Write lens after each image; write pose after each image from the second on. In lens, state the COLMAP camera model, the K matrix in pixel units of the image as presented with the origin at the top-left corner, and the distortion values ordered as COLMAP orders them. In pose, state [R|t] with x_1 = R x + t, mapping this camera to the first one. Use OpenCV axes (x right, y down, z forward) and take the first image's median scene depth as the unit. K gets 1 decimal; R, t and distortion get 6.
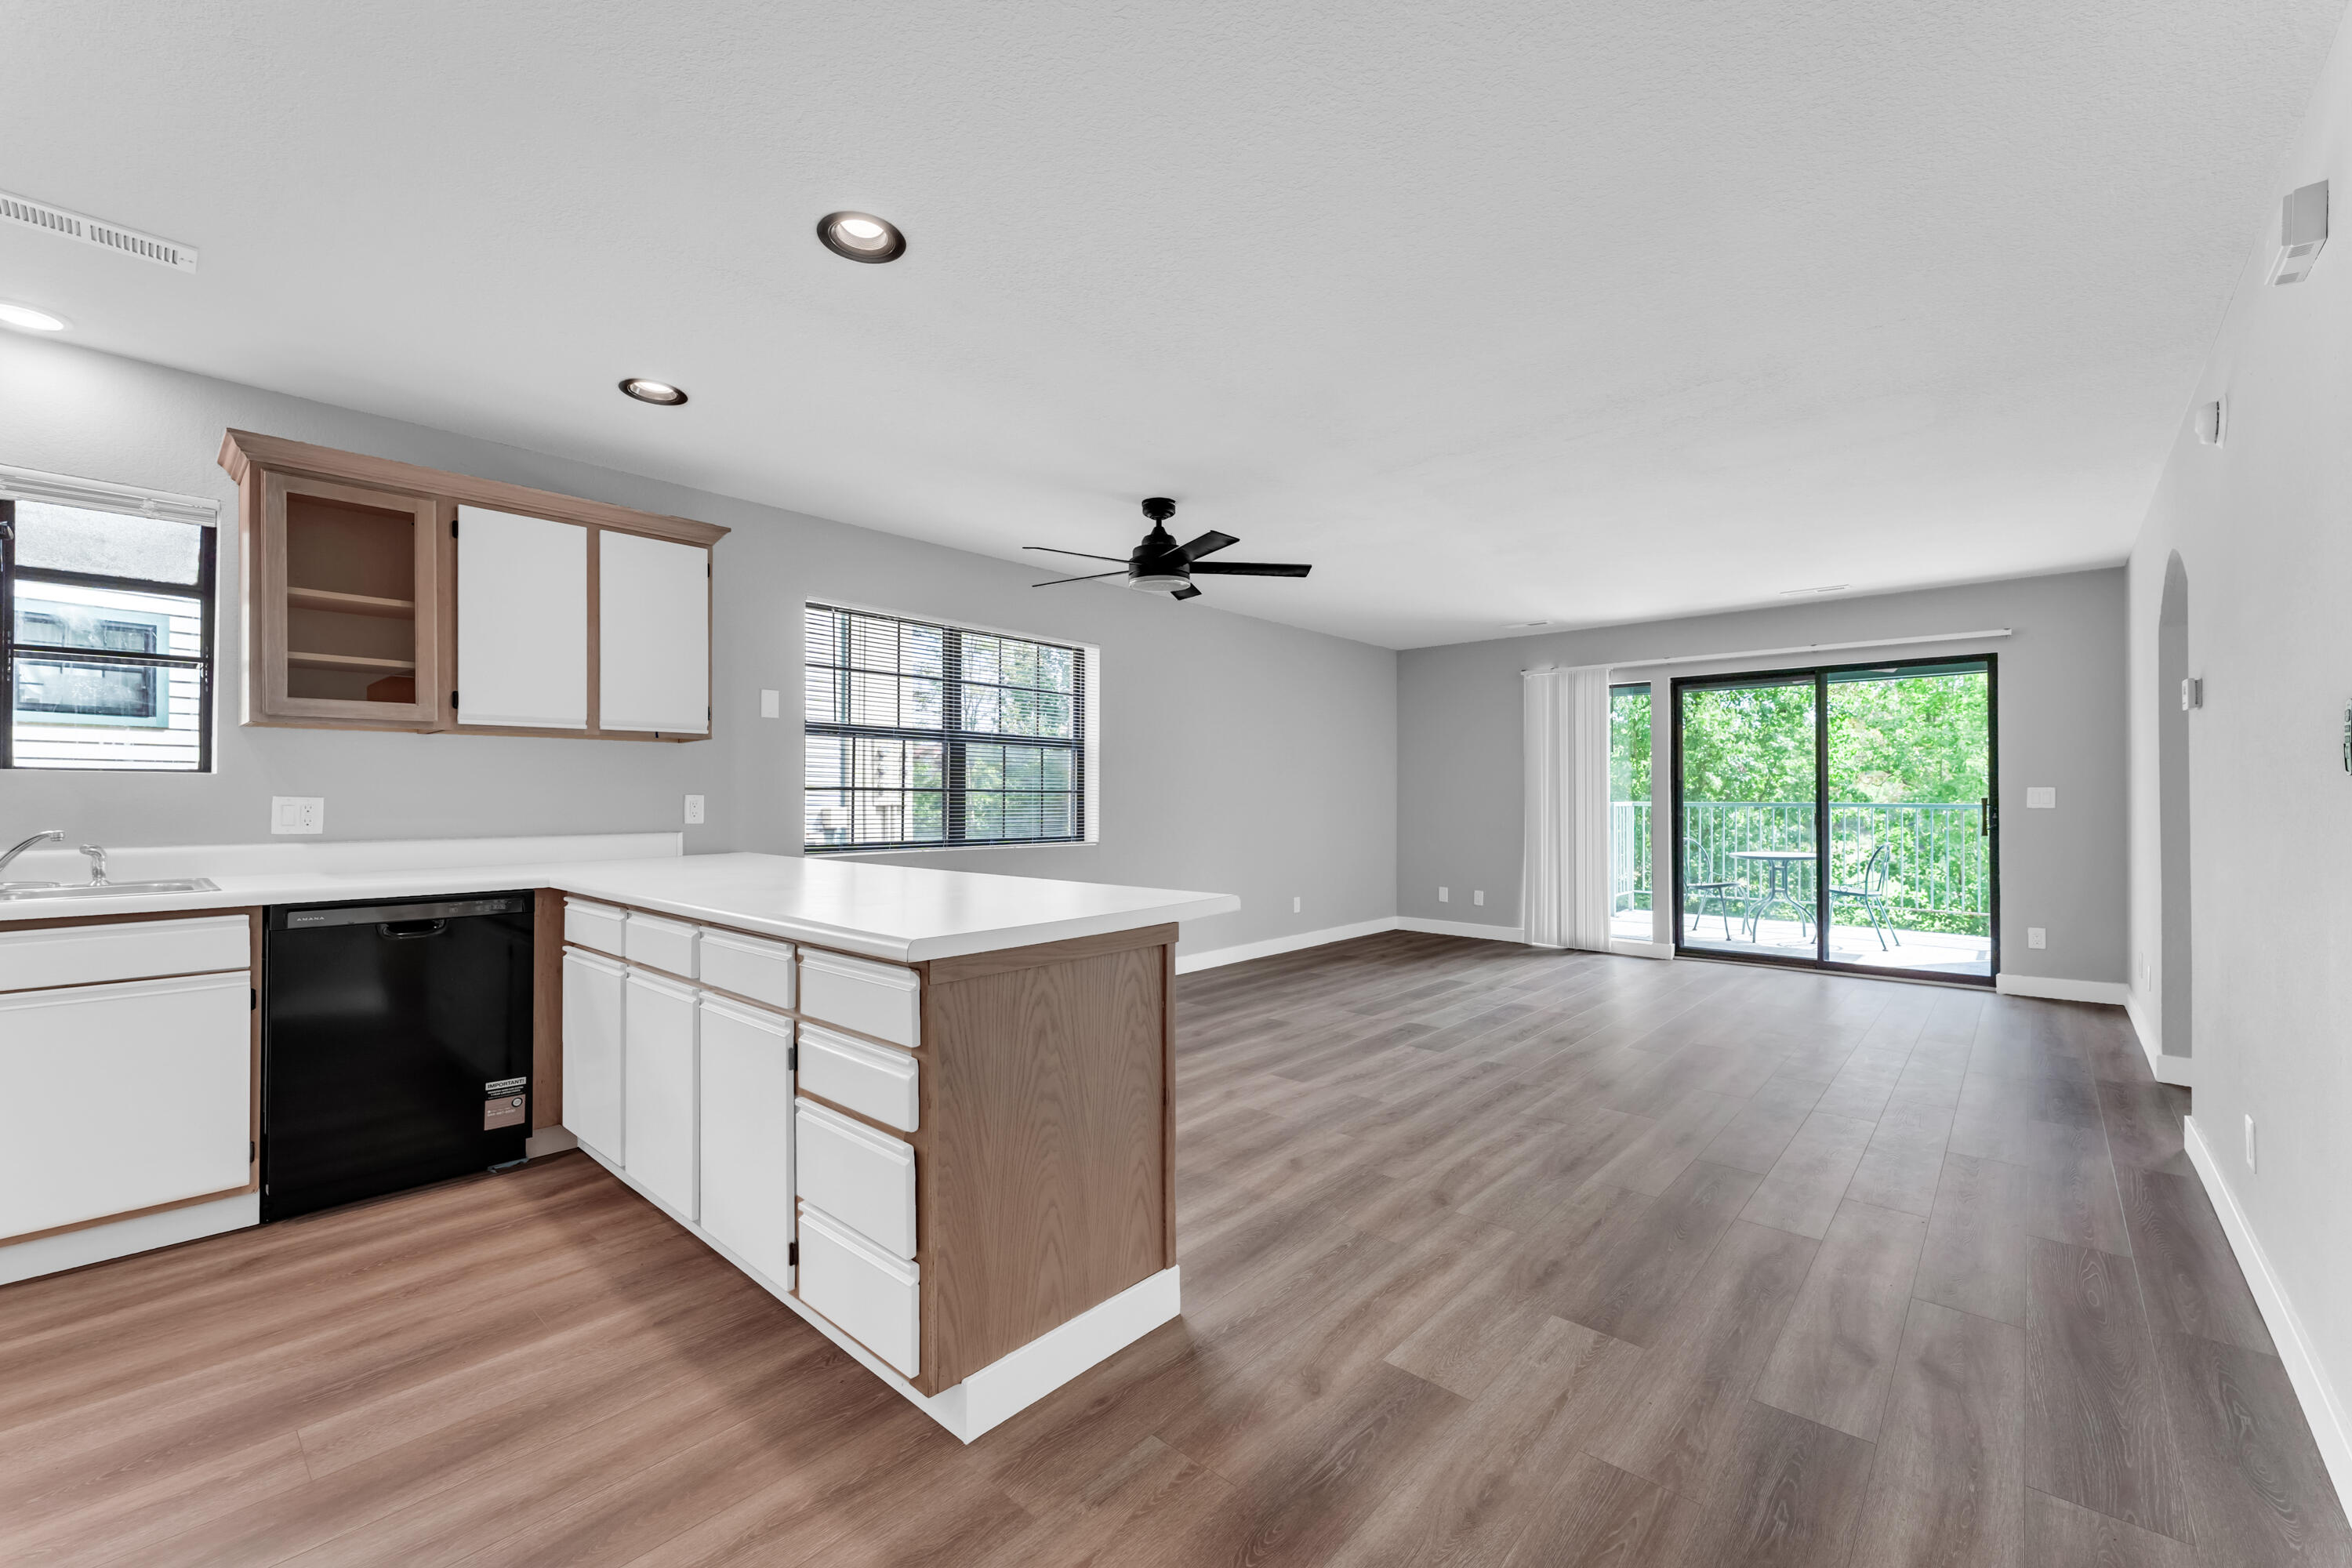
lens RADIAL K [[952.1, 0, 1174.8], [0, 952.1, 794.9], [0, 0, 1]] dist [-0.003199, 0.000019]
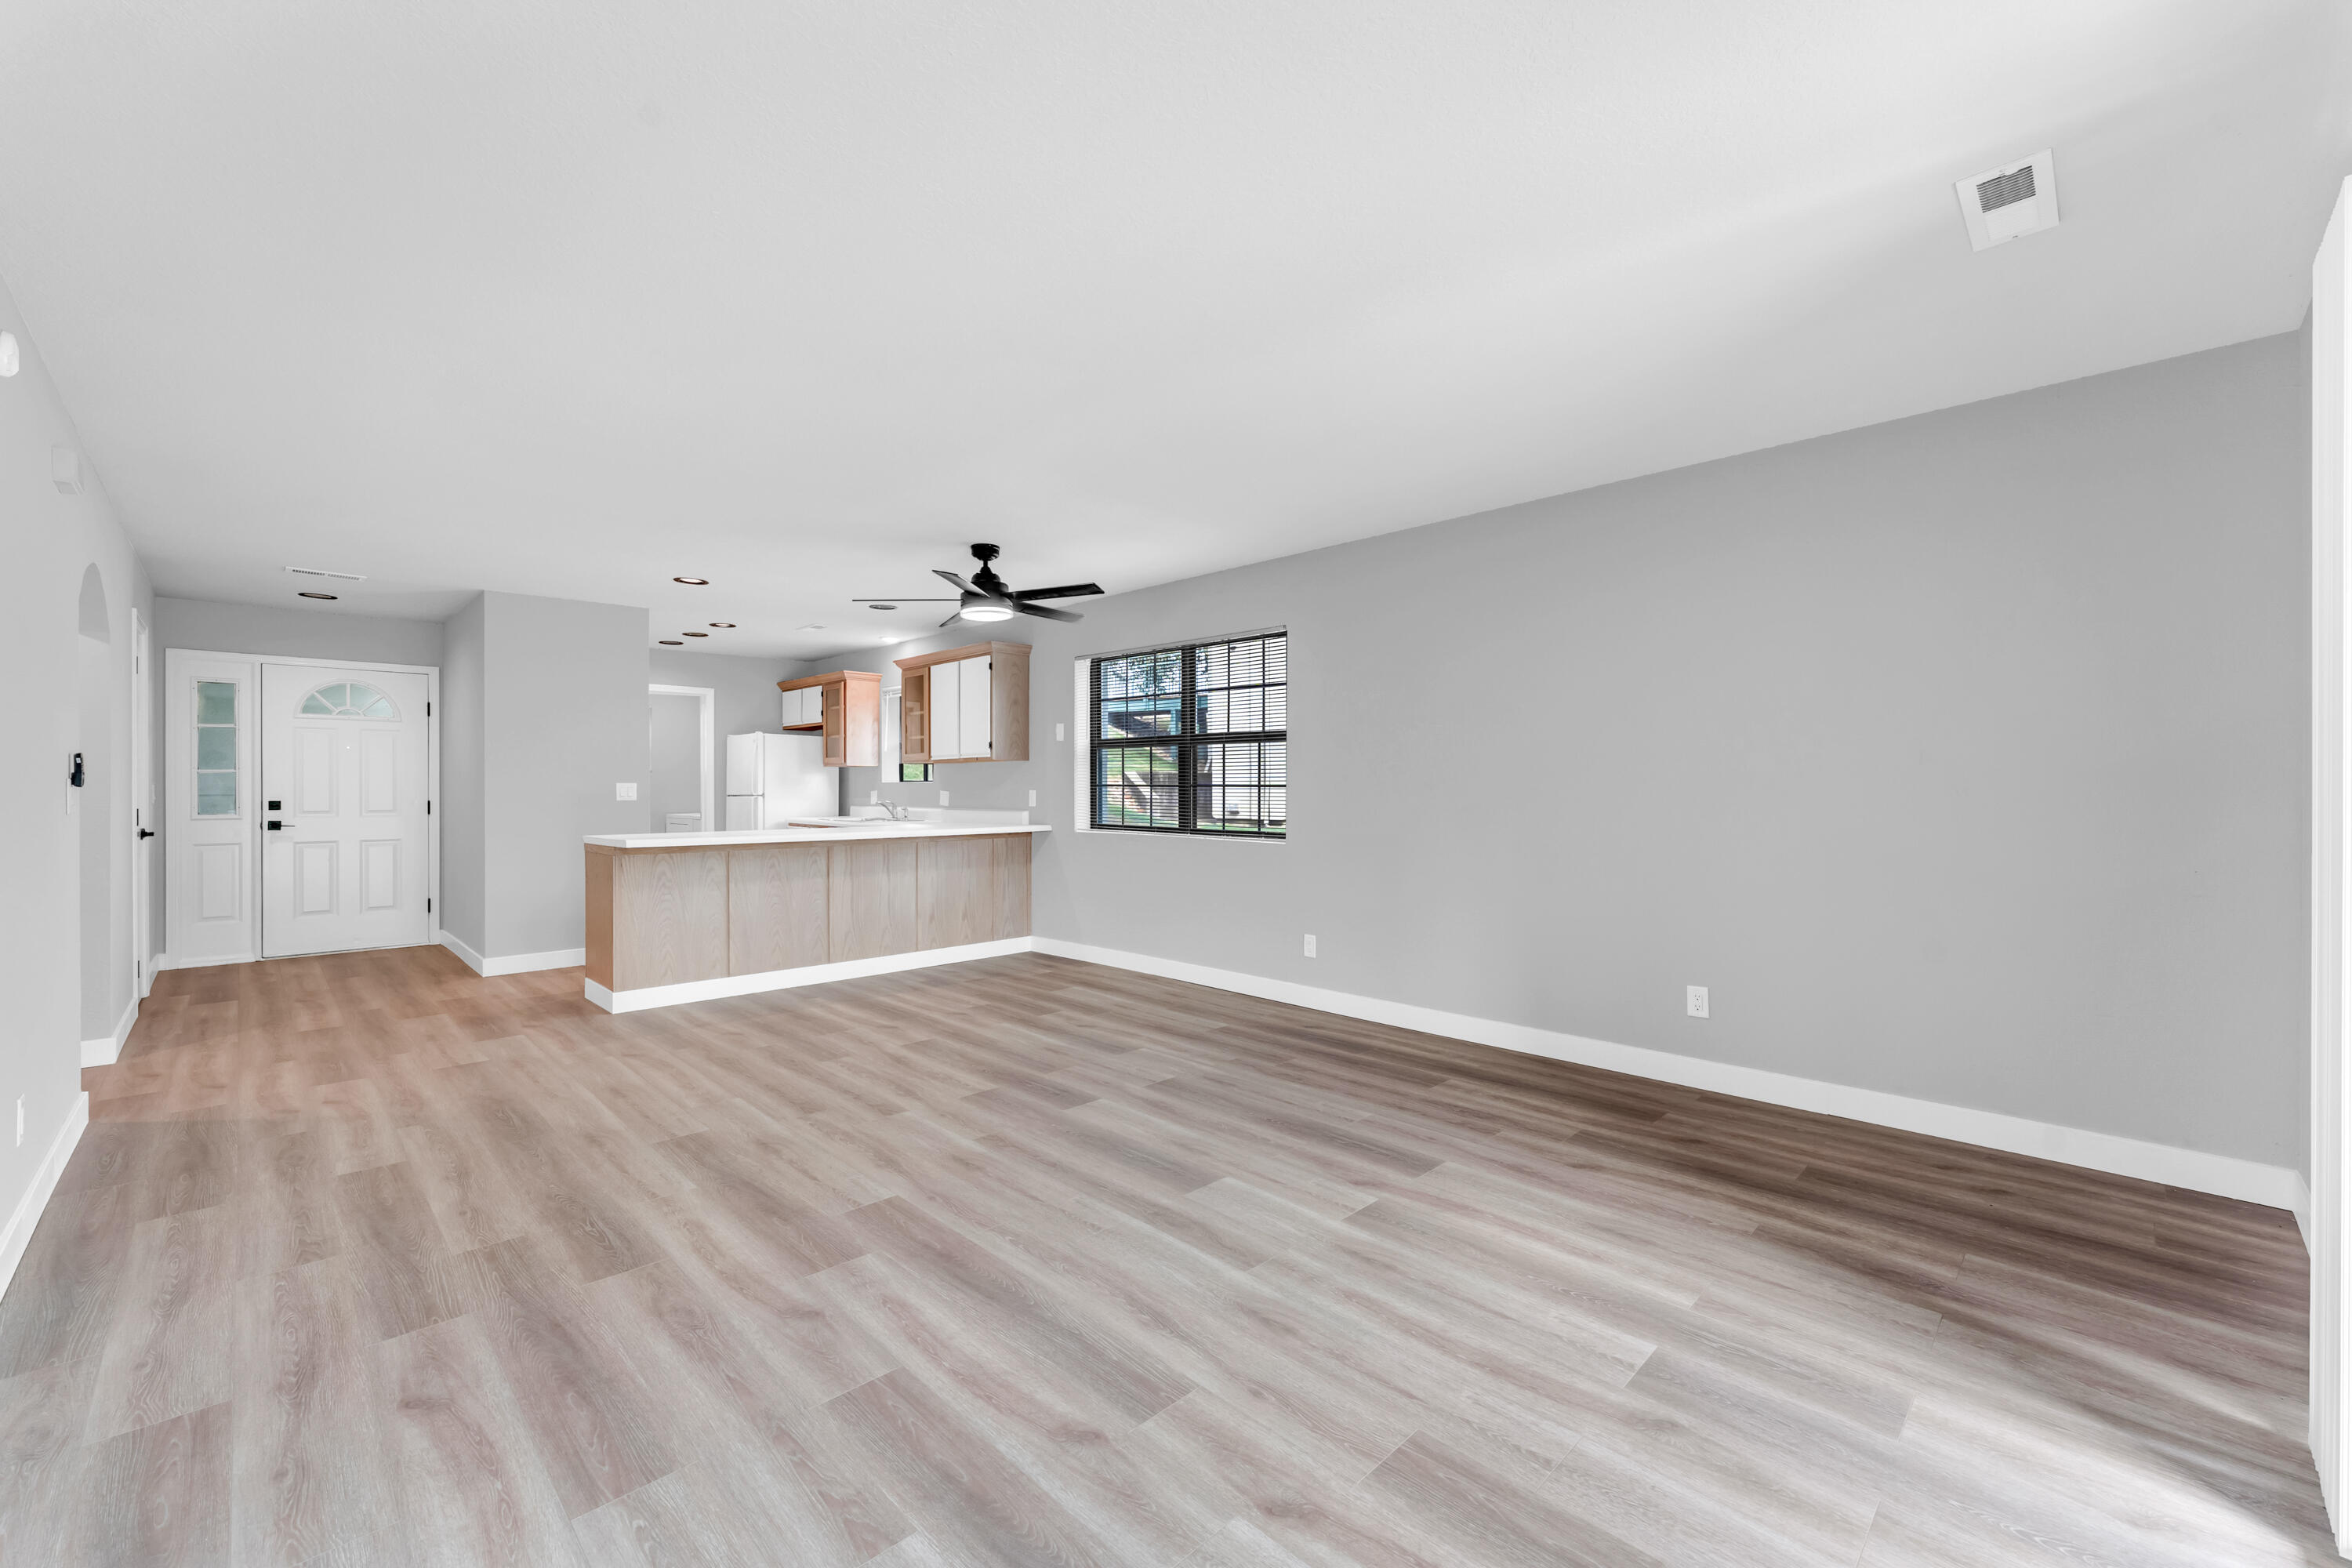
lens RADIAL K [[952.1, 0, 1159.4], [0, 952.1, 778.8], [0, 0, 1]] dist [-0.003199, 0.000019]
pose [[-0.074128, -0.011412, -0.997183, 1.317264], [0.001115, 0.999933, -0.011527, -0.000021], [0.997248, -0.001966, -0.074110, 1.478150]]
